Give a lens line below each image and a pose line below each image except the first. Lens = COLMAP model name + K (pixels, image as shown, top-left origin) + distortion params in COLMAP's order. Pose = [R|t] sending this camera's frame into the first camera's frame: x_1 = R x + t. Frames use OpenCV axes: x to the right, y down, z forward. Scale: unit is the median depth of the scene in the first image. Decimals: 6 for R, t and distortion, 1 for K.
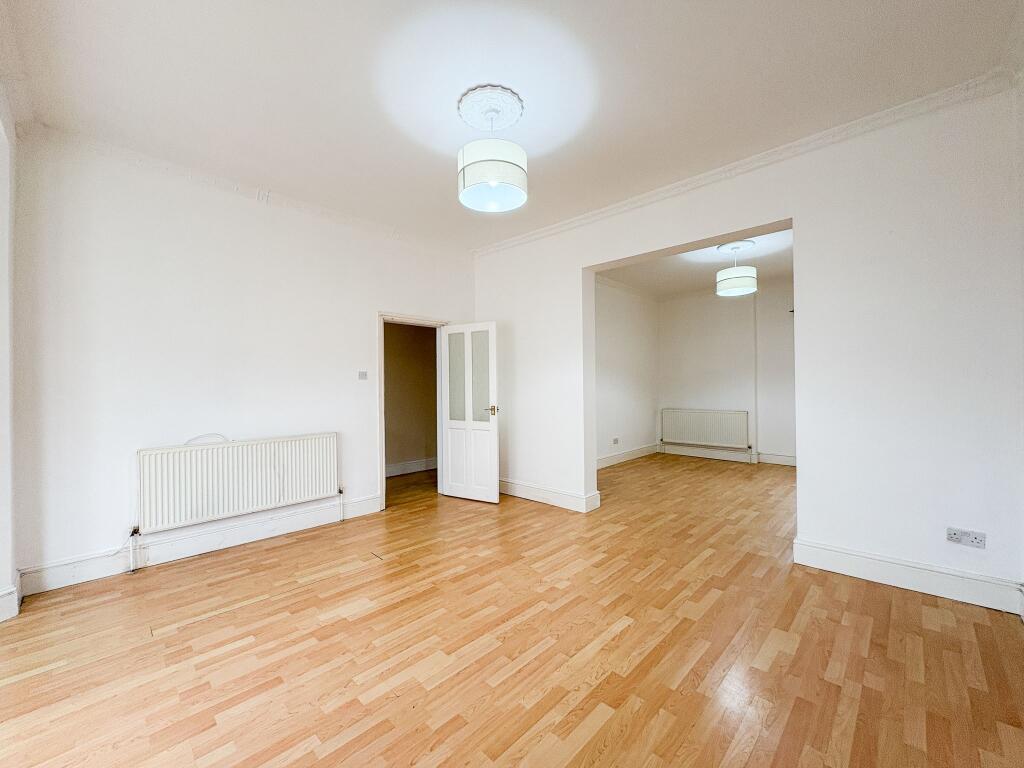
lens RADIAL K [[406.8, 0, 513.0], [0, 406.8, 384.7], [0, 0, 1]] dist [0.000042, -0.000047]
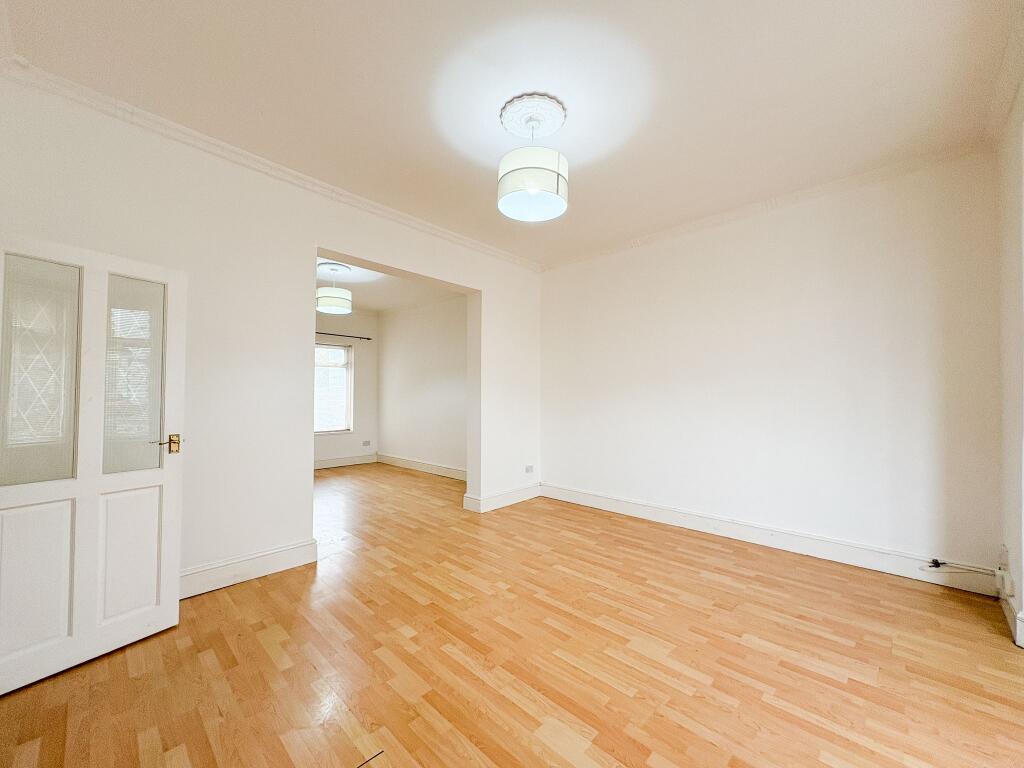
lens RADIAL K [[406.8, 0, 513.0], [0, 406.8, 384.7], [0, 0, 1]] dist [0.000042, -0.000047]
pose [[-0.009253, 0.039873, 0.999162, -0.863672], [-0.006046, 0.999184, -0.039930, 0.011387], [-0.999939, -0.006410, -0.009004, 0.892662]]
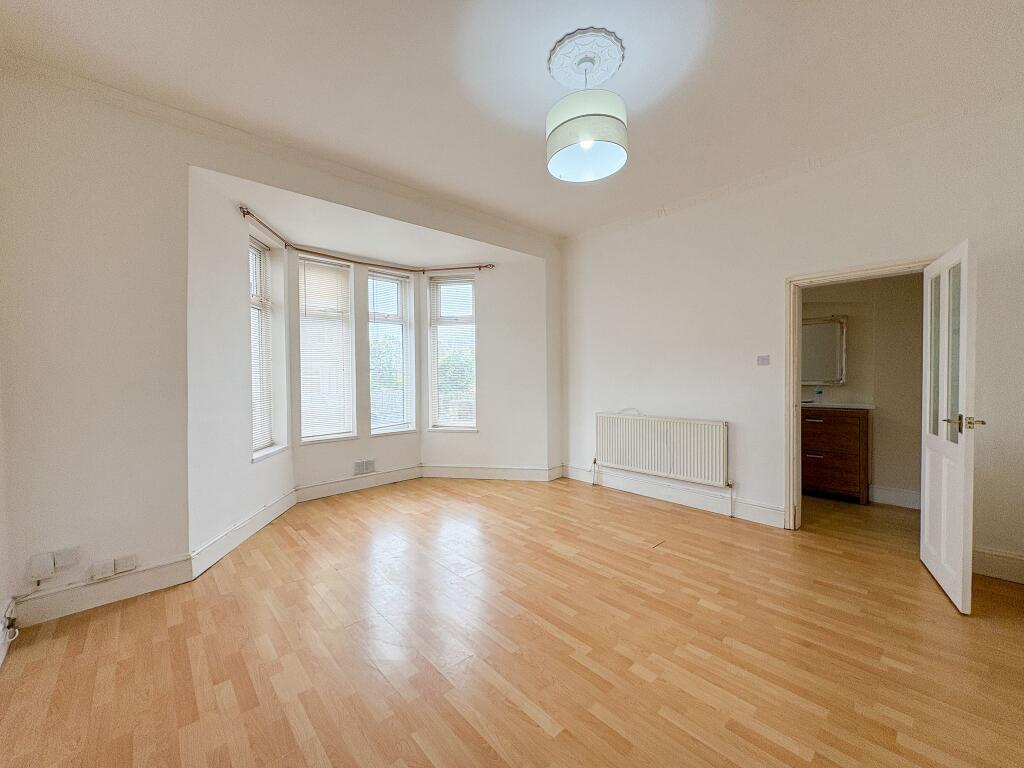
lens RADIAL K [[406.8, 0, 513.0], [0, 406.8, 384.7], [0, 0, 1]] dist [0.000042, -0.000047]
pose [[-0.052865, 0.036264, -0.997943, 0.719012], [0.015238, 0.999253, 0.035505, -0.014730], [0.998485, -0.013329, -0.053378, 0.747290]]
